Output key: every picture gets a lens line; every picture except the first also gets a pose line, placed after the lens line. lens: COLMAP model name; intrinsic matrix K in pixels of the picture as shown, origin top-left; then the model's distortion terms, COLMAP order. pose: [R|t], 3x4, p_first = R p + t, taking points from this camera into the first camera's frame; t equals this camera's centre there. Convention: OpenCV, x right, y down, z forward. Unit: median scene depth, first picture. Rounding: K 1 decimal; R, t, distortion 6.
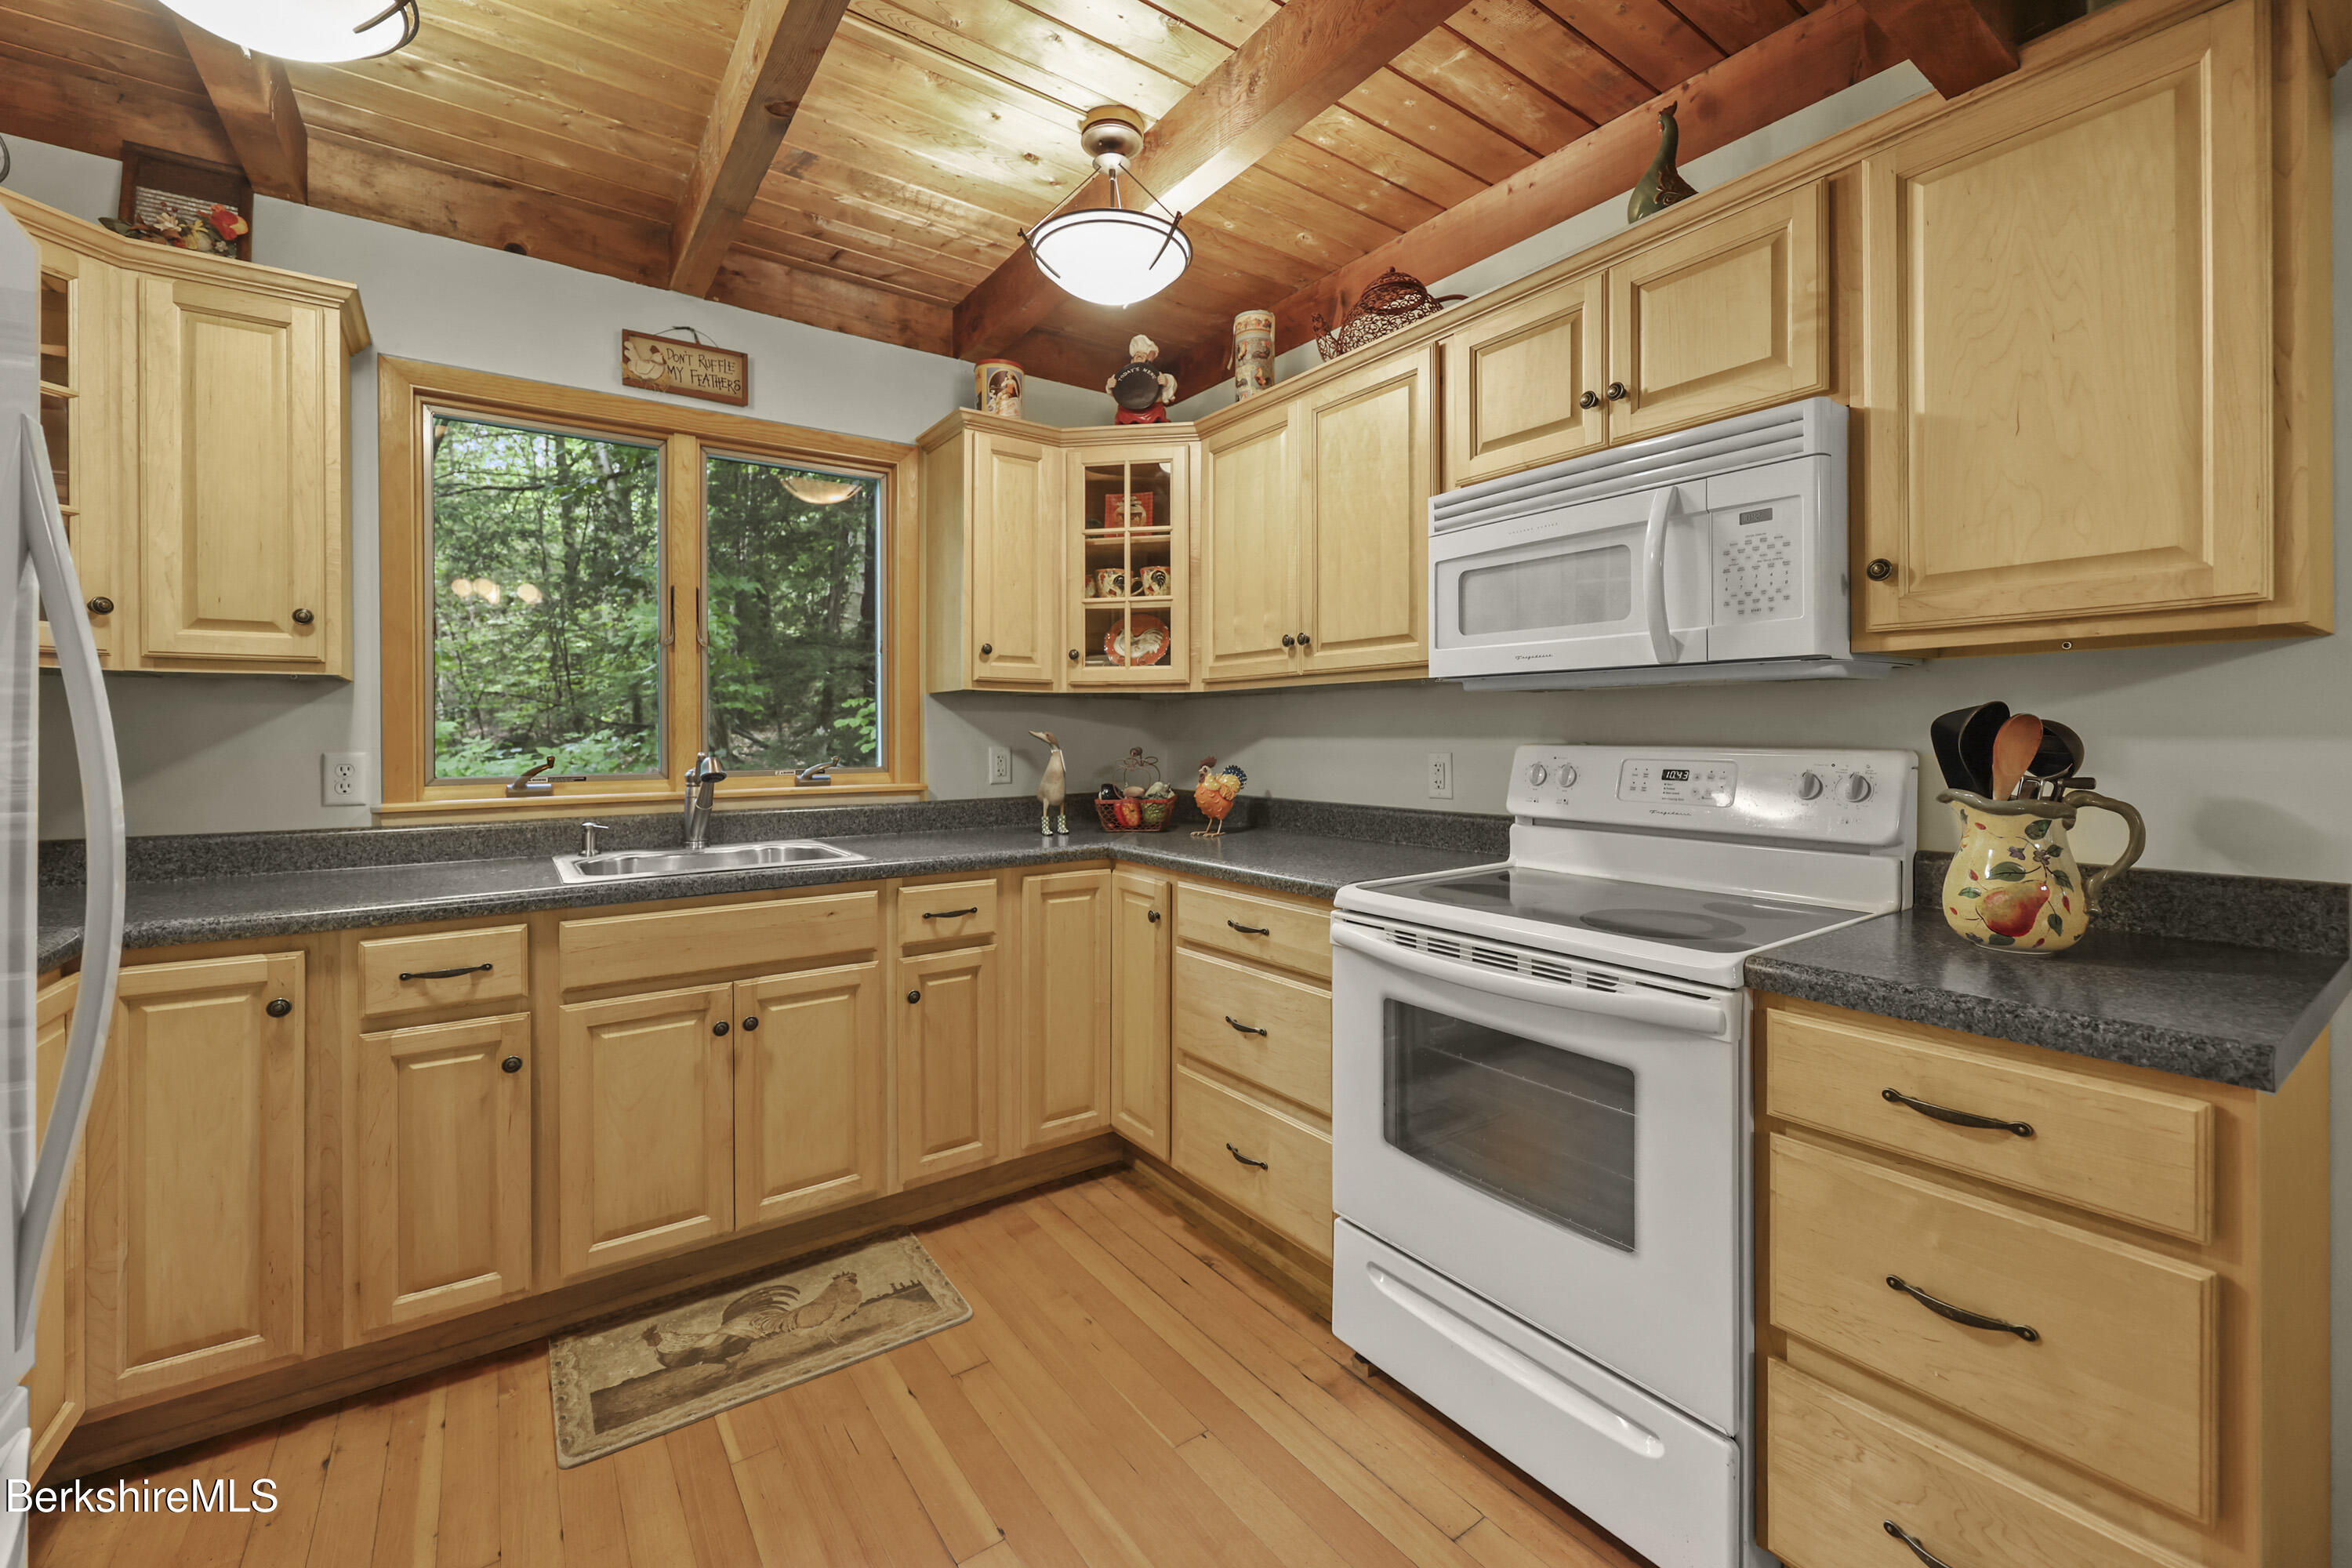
lens RADIAL K [[935.6, 0, 1162.0], [0, 935.6, 735.7], [0, 0, 1]] dist [-0.003649, 0.000373]
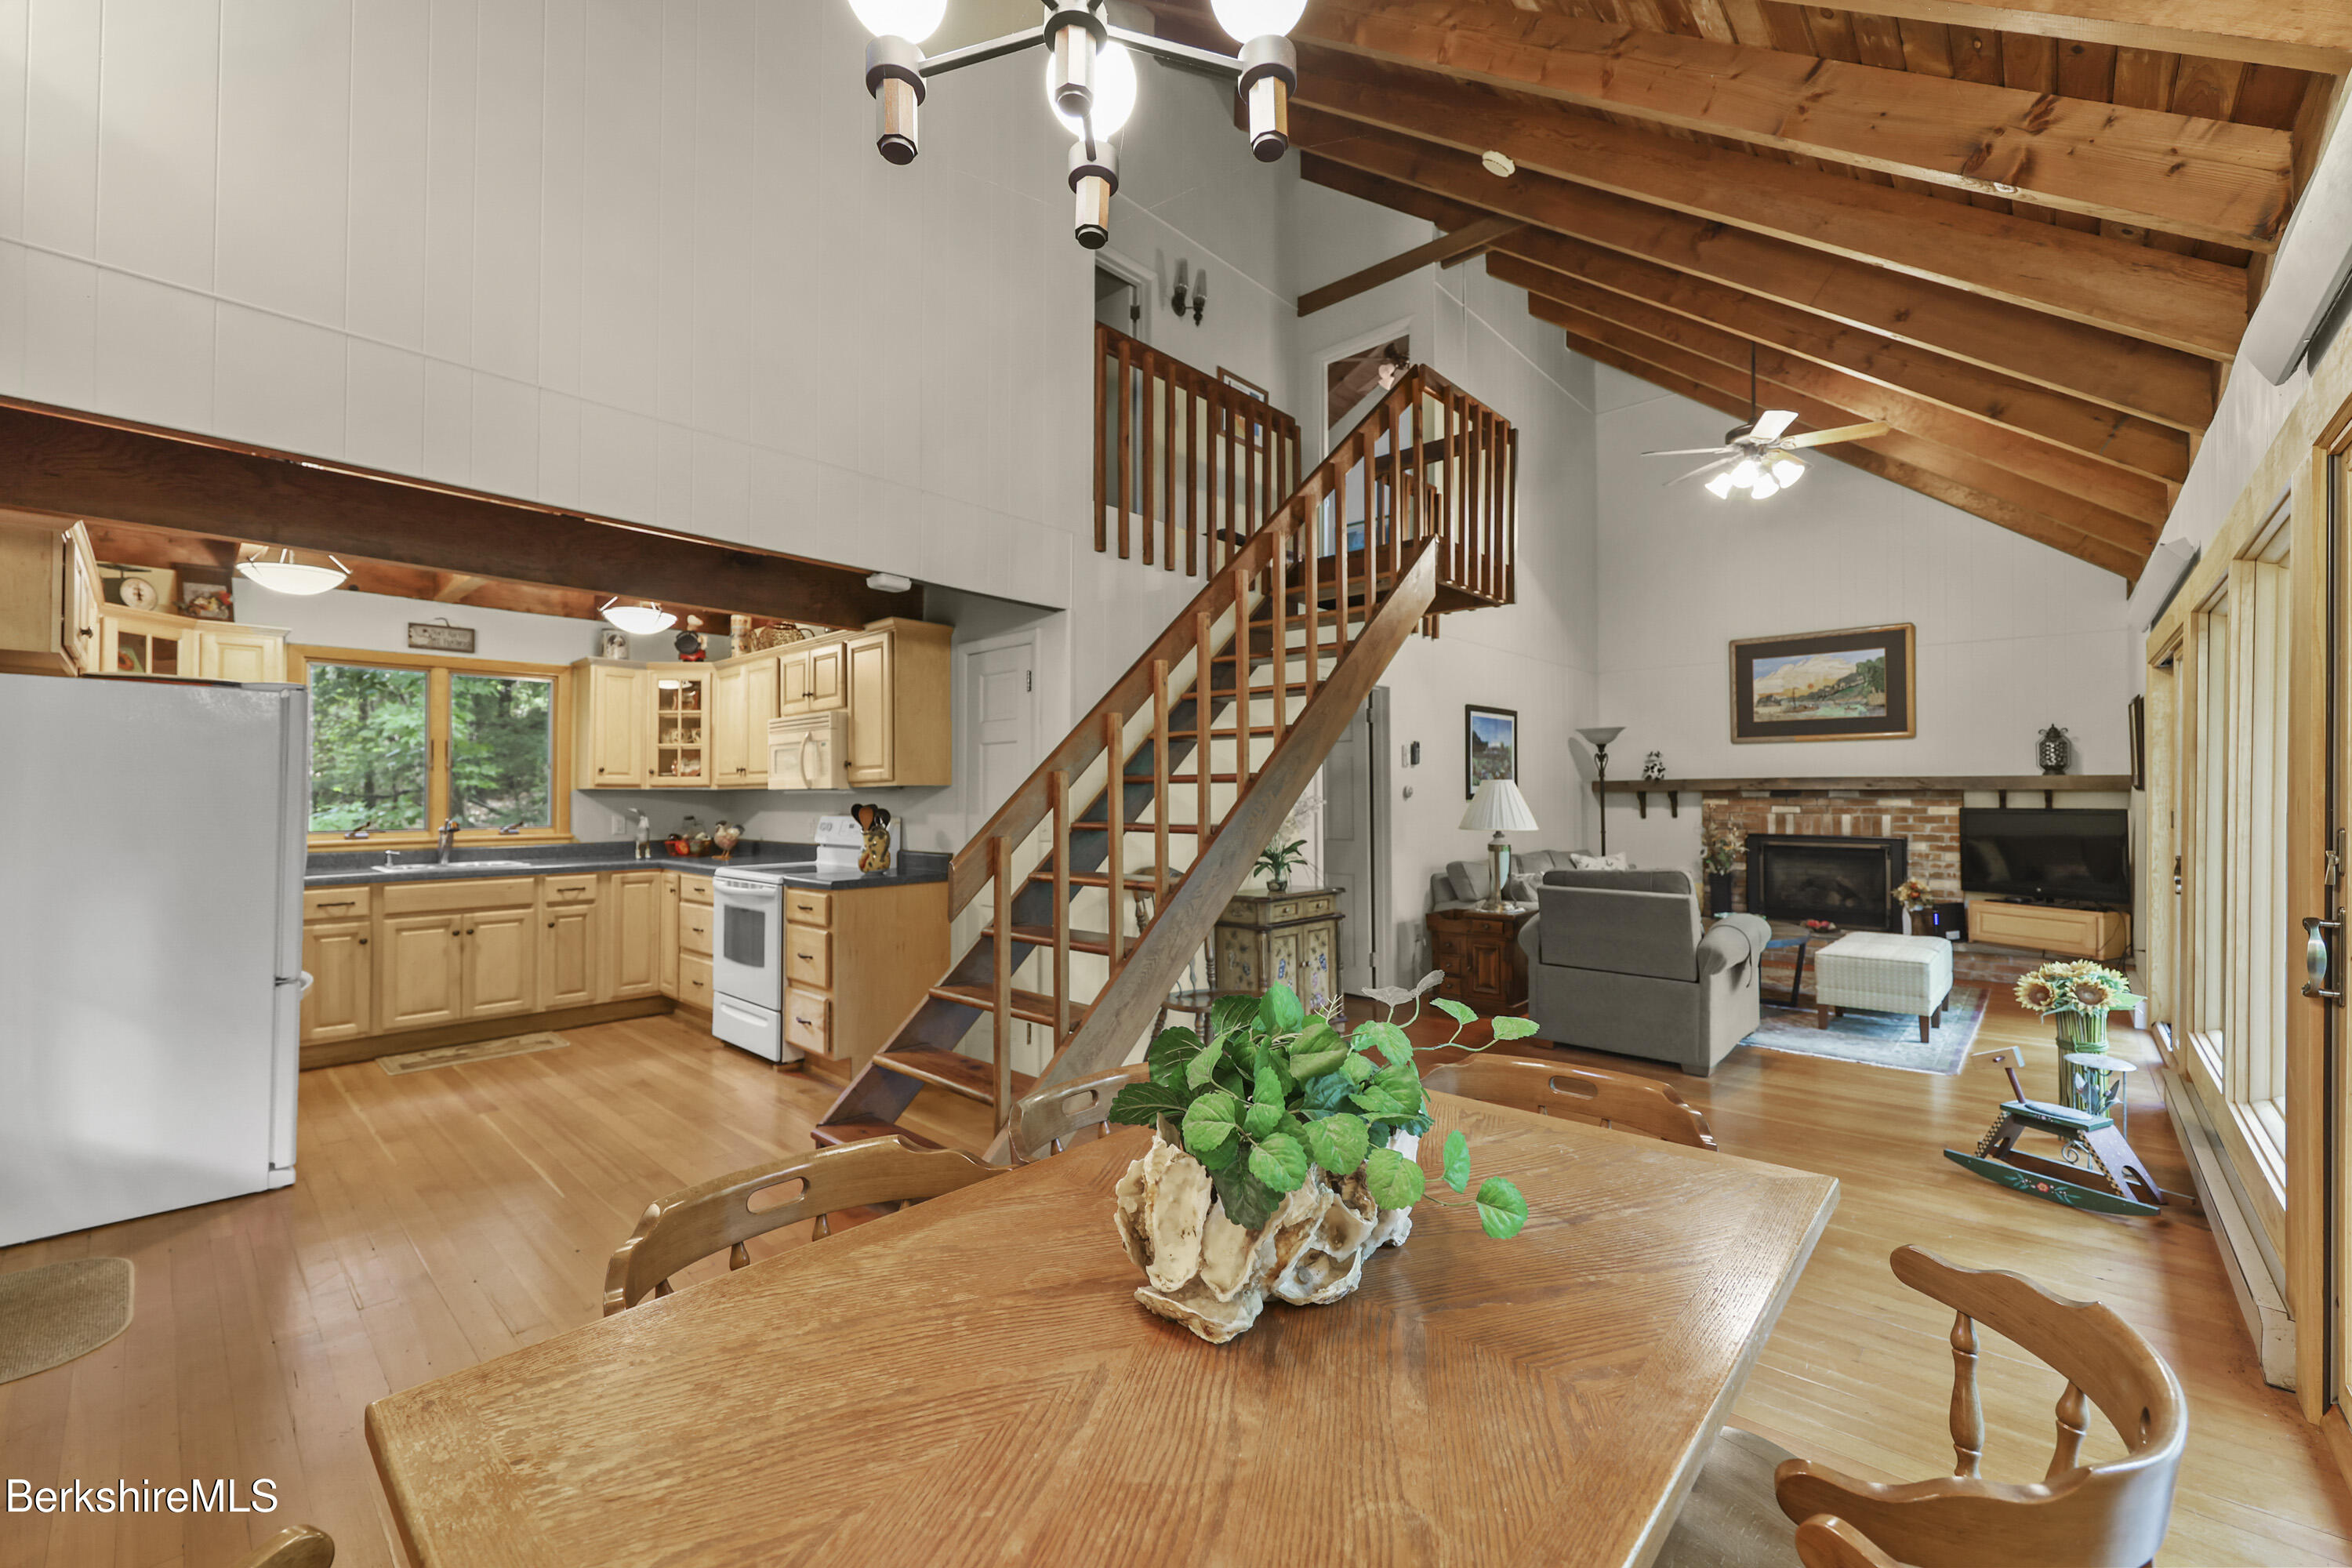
lens RADIAL K [[935.6, 0, 1172.2], [0, 935.6, 781.5], [0, 0, 1]] dist [-0.003649, 0.000373]
pose [[0.977608, 0.003558, 0.210405, 0.810589], [0.000472, 0.999817, -0.019101, -0.032085], [-0.210435, 0.018772, 0.977428, -1.717957]]
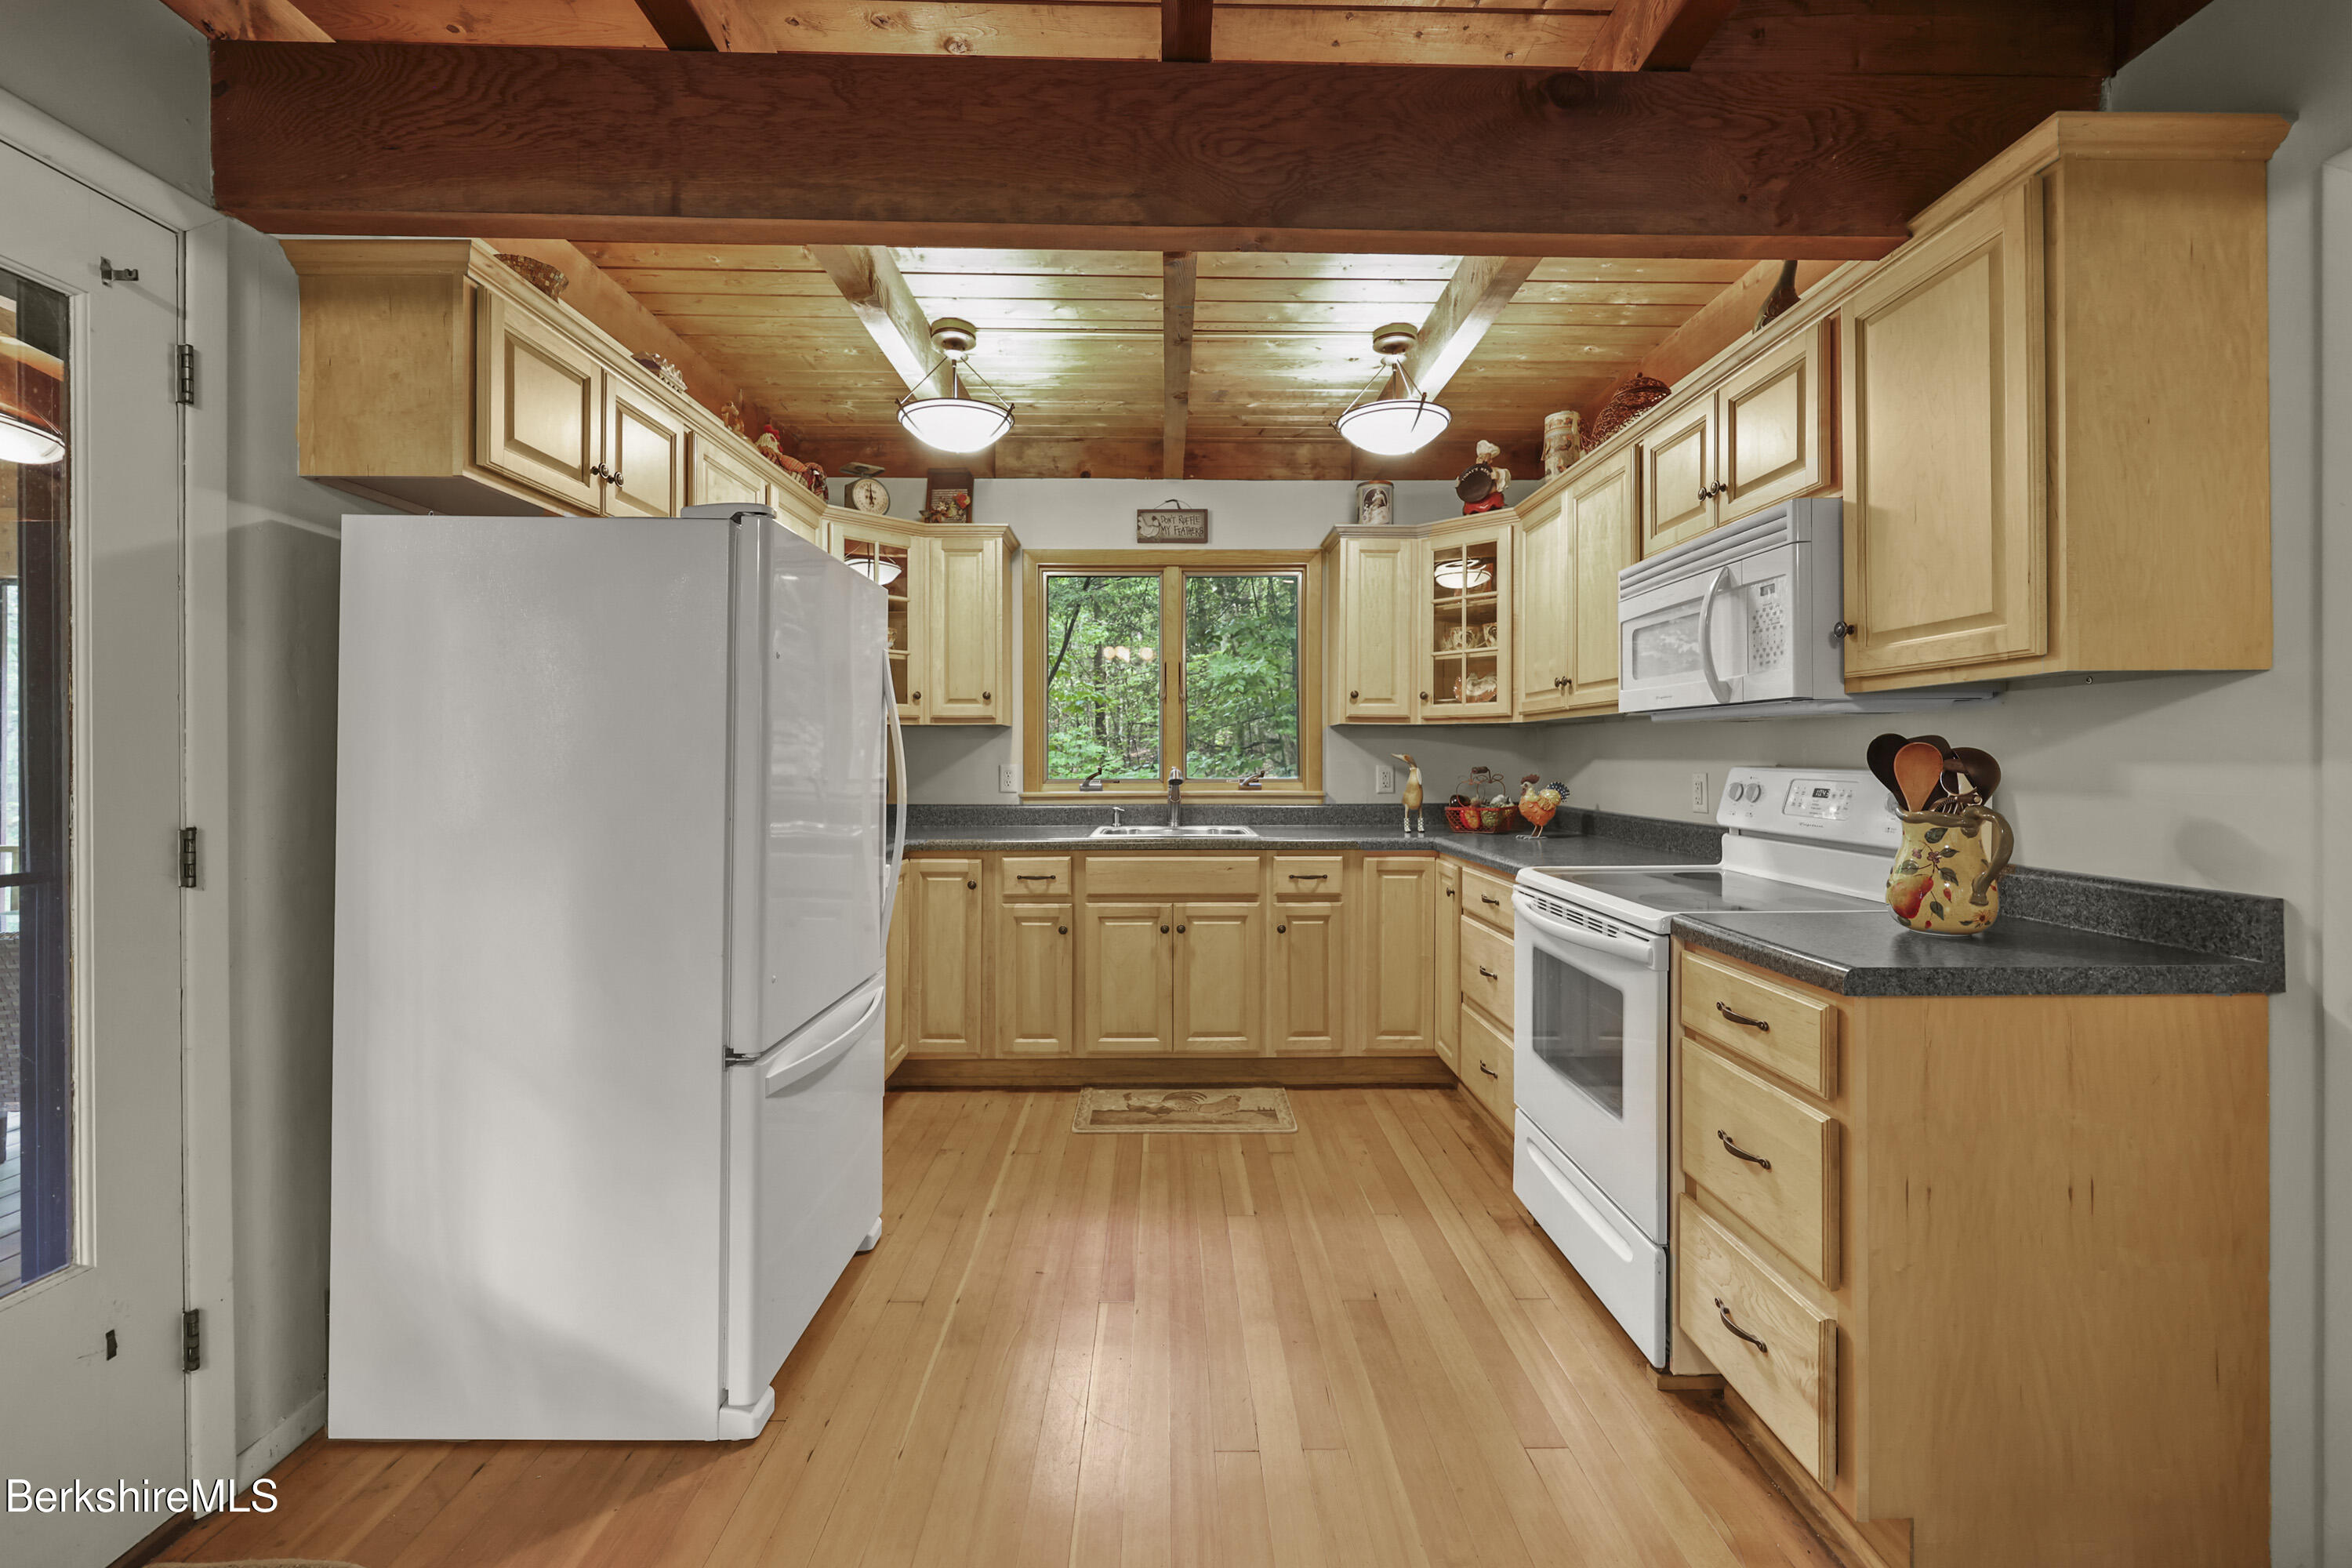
lens RADIAL K [[935.6, 0, 1190.8], [0, 935.6, 751.1], [0, 0, 1]] dist [-0.003649, 0.000373]
pose [[0.829620, 0.000545, -0.558328, 0.498013], [-0.003609, 0.999984, -0.004387, -0.002247], [0.558317, 0.005654, 0.829609, -0.371747]]
